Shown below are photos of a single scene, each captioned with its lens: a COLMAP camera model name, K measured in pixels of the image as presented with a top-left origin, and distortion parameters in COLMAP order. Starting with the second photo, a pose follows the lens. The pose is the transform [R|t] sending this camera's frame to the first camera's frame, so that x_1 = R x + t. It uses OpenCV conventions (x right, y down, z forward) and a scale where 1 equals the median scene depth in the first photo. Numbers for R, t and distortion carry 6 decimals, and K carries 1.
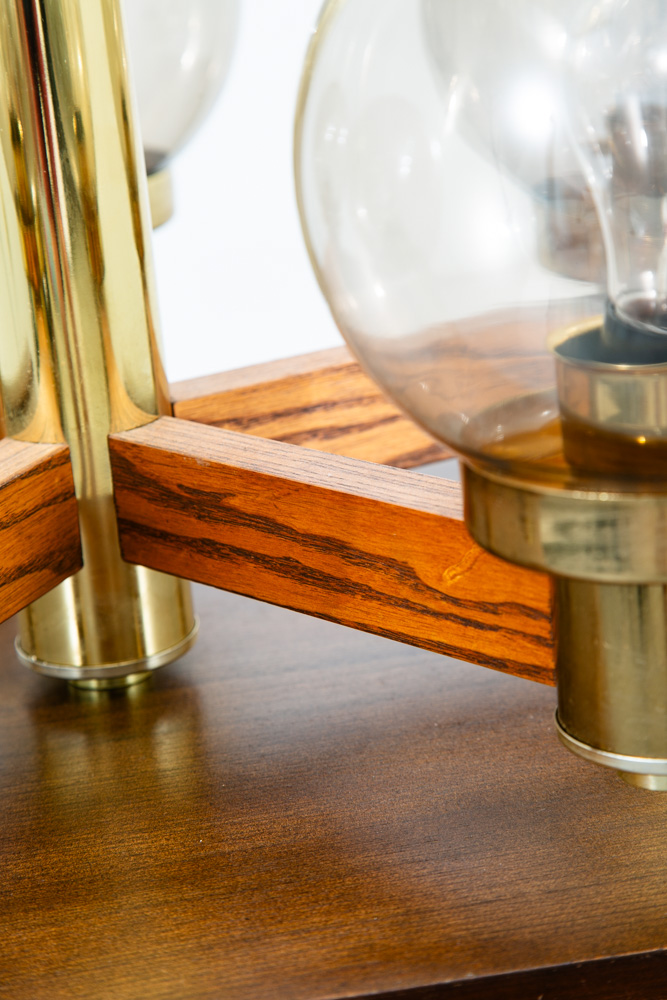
lens RADIAL K [[2462.5, 0, 326.3], [0, 2462.5, 495.9], [0, 0, 1]] dist [0.363045, 0.000000]
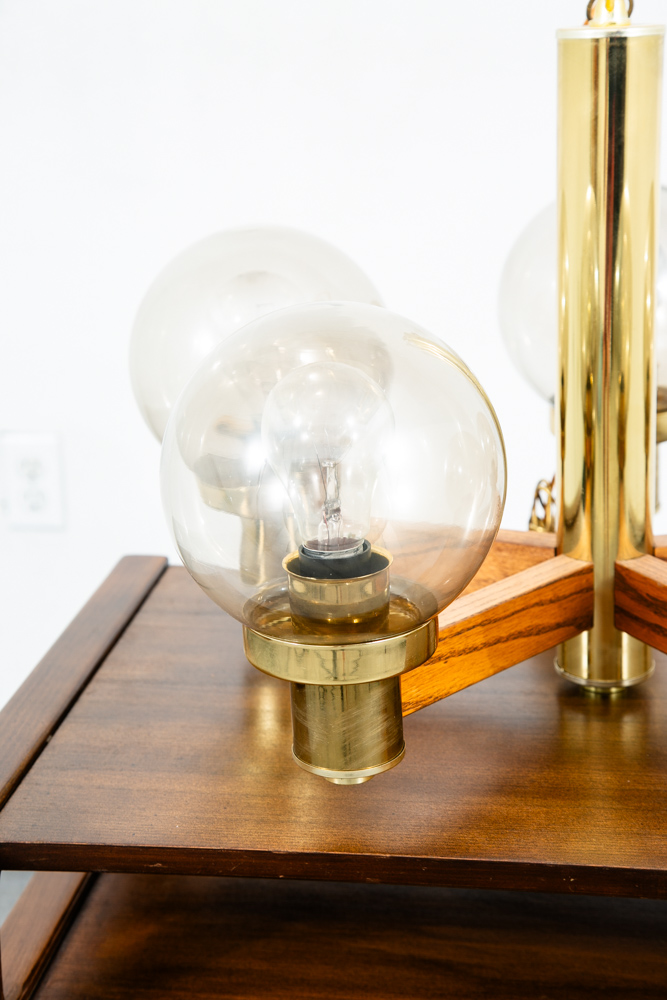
lens RADIAL K [[1767.1, 0, 328.8], [0, 1767.1, 500.7], [0, 0, 1]] dist [0.208838, 0.000000]
pose [[0.946762, 0.134672, -0.292412, 0.100577], [-0.137447, 0.990447, 0.011136, -0.057956], [0.291118, 0.029648, 0.956228, -0.386104]]
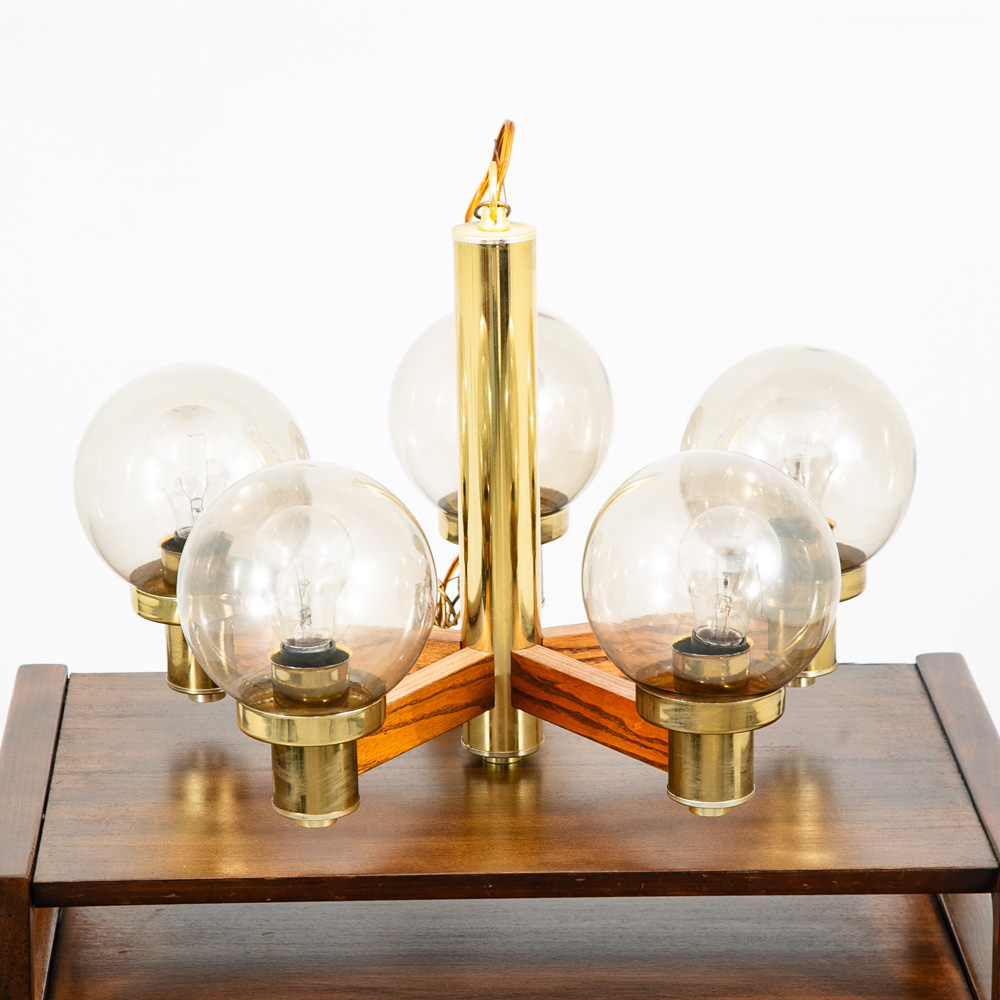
lens RADIAL K [[4392.4, 0, 493.8], [0, 4392.4, 504.2], [0, 0, 1]] dist [0.302724, 0.000000]
pose [[0.987144, 0.106805, -0.118906, 0.380385], [-0.110520, 0.993557, -0.025080, -0.057906], [0.115461, 0.037899, 0.992589, -3.173517]]
